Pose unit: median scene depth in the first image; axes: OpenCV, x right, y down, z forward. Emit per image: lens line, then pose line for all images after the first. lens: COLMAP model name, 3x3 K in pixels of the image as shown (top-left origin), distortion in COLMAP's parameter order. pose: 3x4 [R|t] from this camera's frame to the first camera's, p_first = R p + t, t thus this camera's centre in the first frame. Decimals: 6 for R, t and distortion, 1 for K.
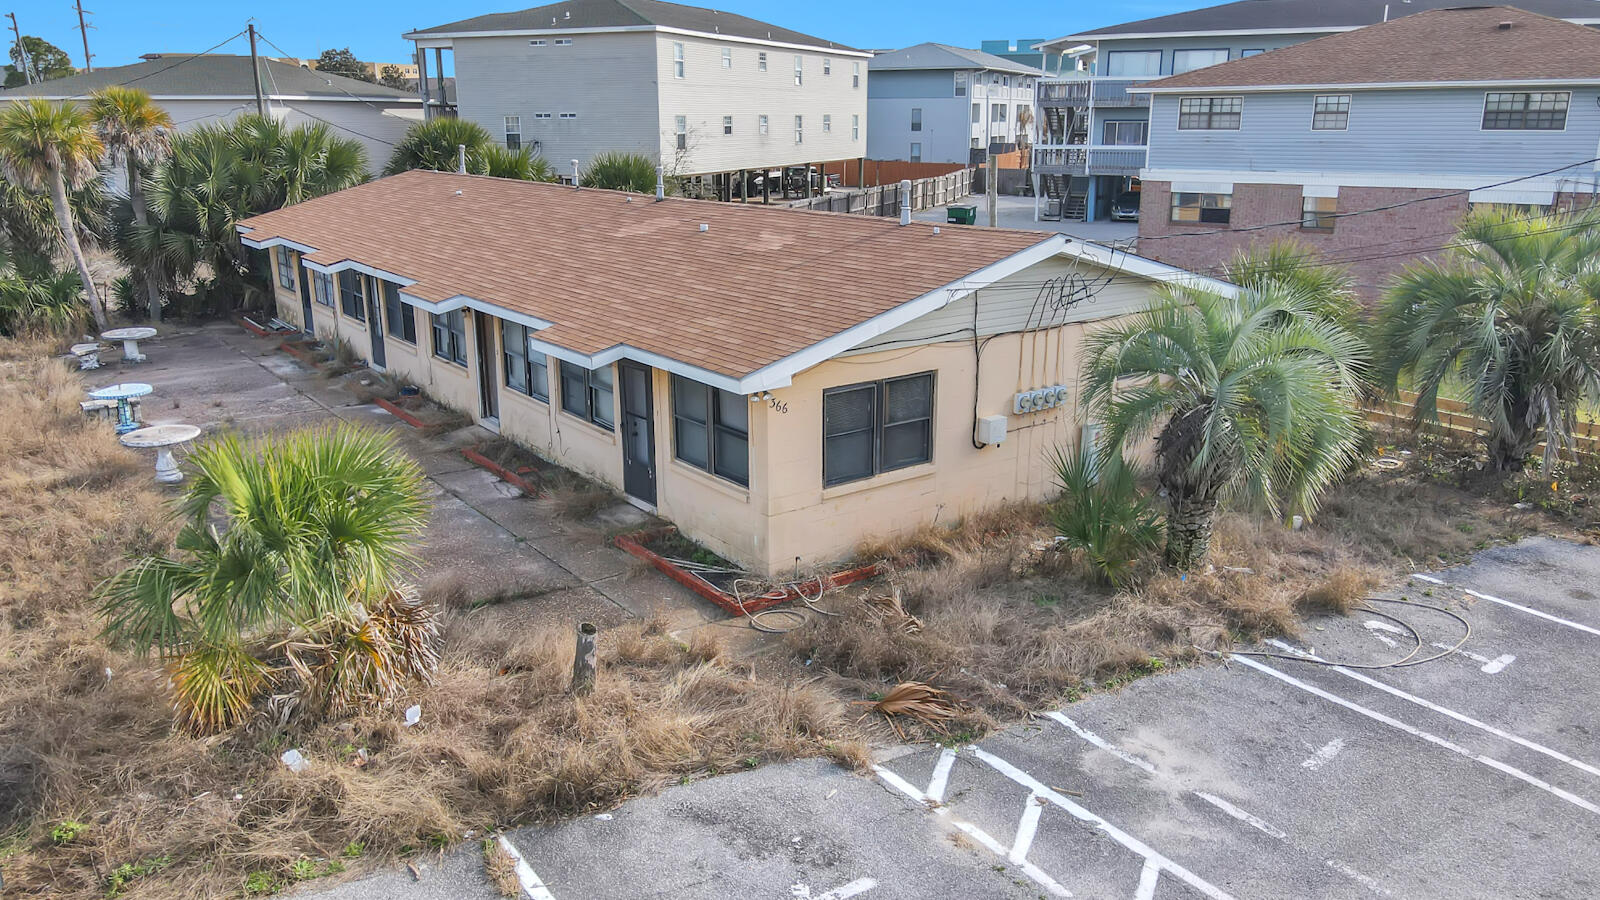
lens RADIAL K [[1185.4, 0, 795.9], [0, 1185.4, 451.8], [0, 0, 1]] dist [-0.002588, 0.033021]
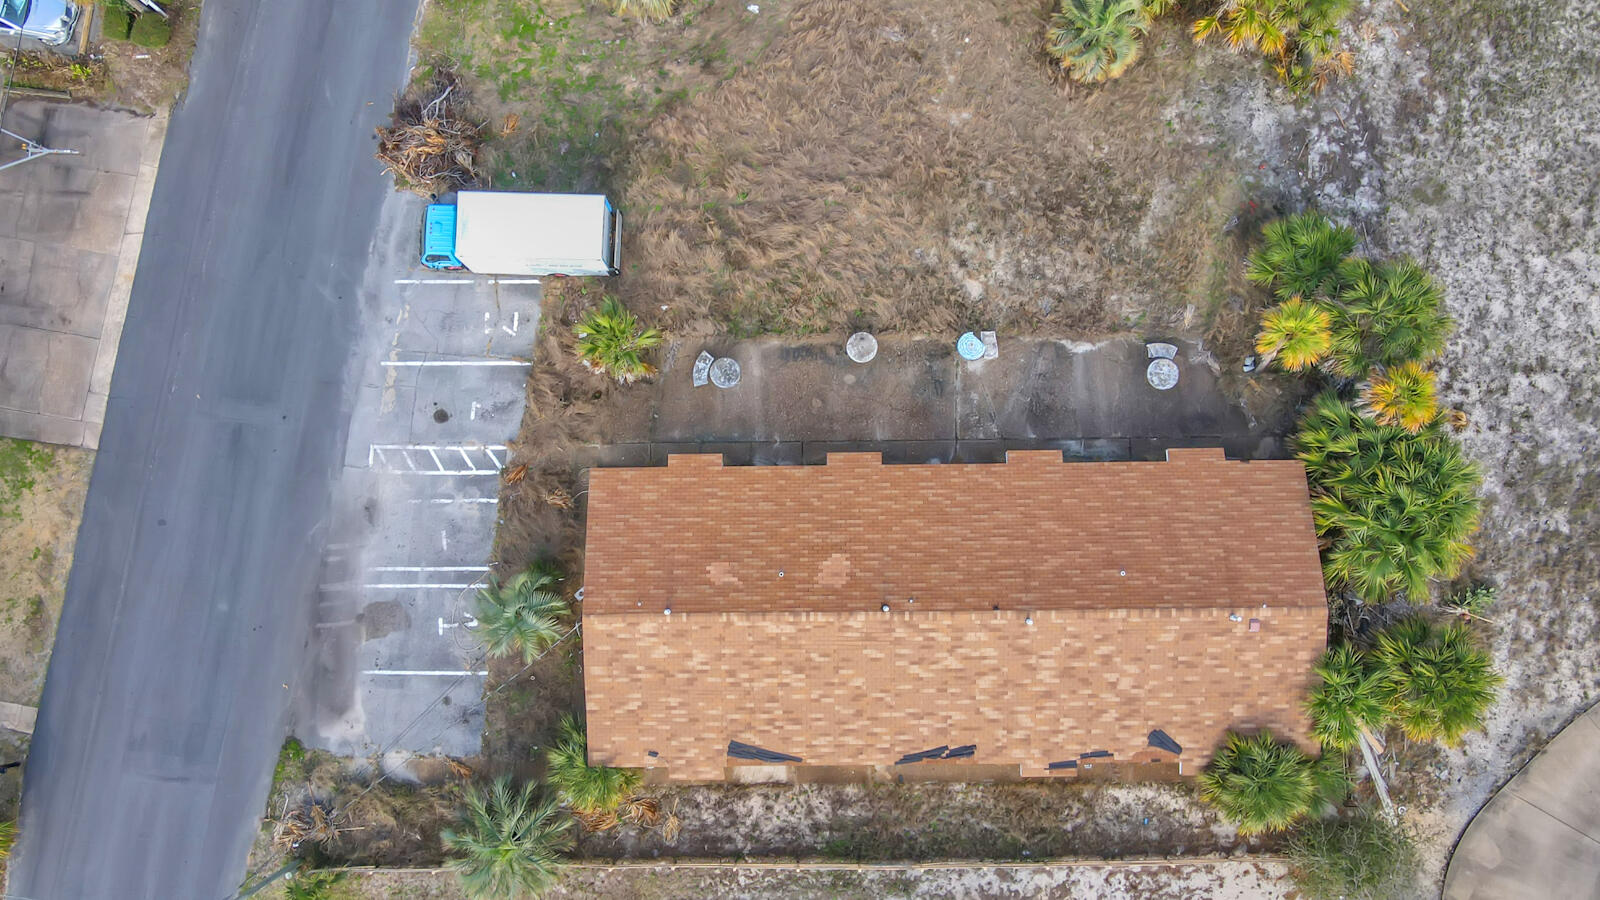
lens RADIAL K [[1171.2, 0, 800.0], [0, 1171.2, 450.0], [0, 0, 1]] dist [-0.011820, 0.043079]
pose [[-0.584136, 0.808968, -0.065995, -0.169687], [-0.219625, -0.079262, 0.972359, -2.594175], [0.781377, 0.582484, 0.223969, 0.579971]]
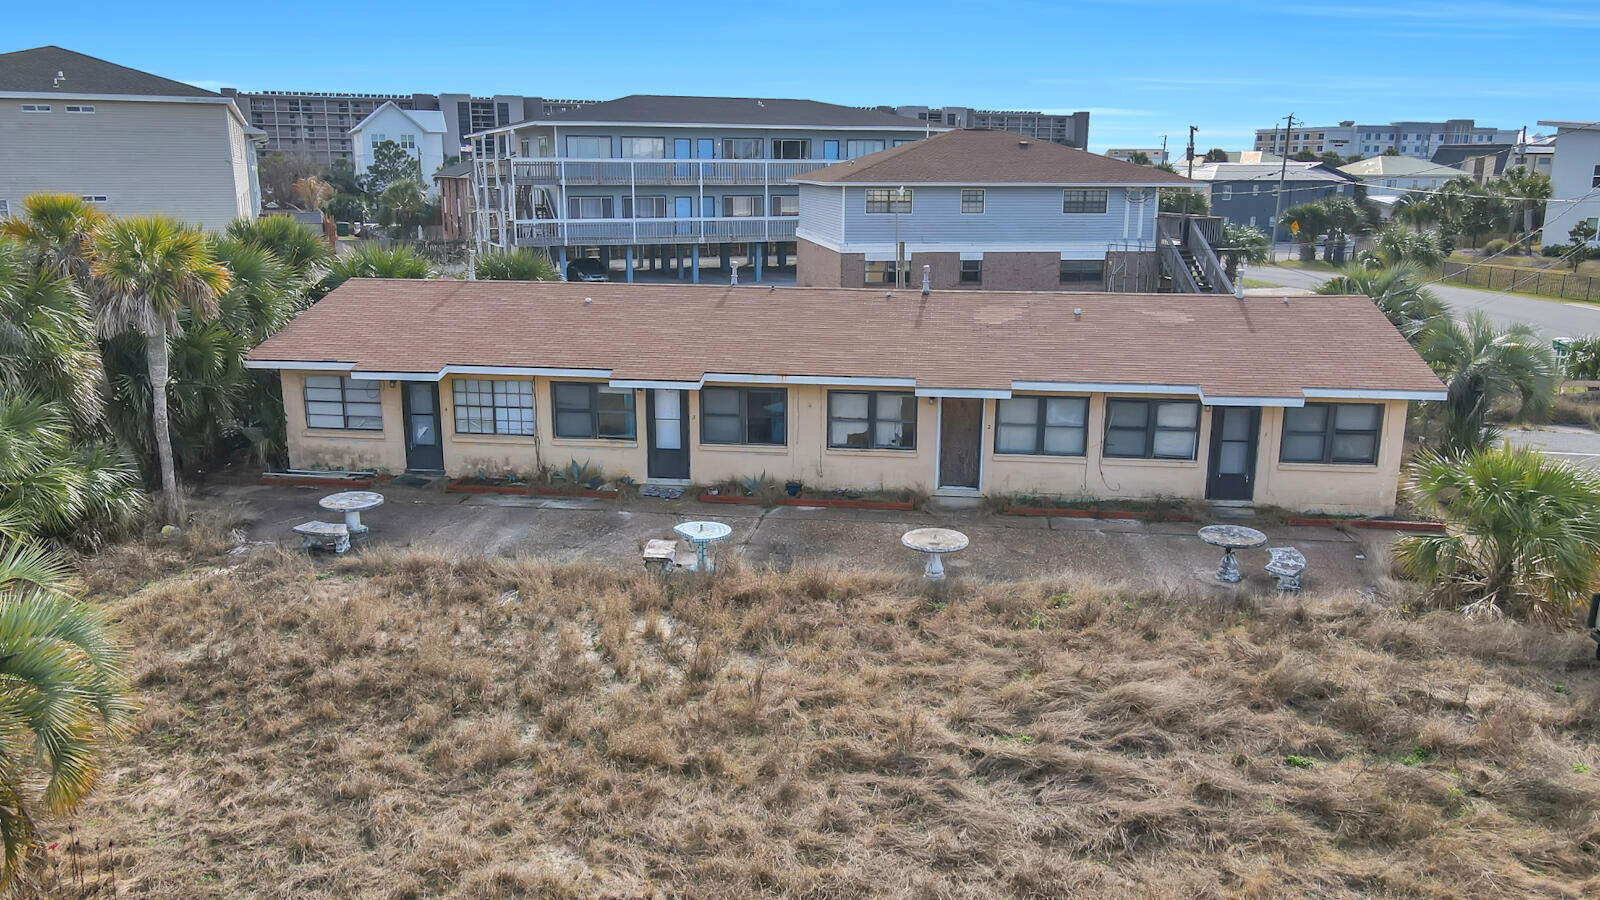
lens RADIAL K [[1185.4, 0, 795.9], [0, 1185.4, 451.8], [0, 0, 1]] dist [-0.002588, 0.033021]
pose [[0.690849, -0.163794, 0.704201, -1.579971], [0.192289, 0.980546, 0.039428, -0.186127], [-0.696960, 0.108171, 0.708905, 0.362508]]
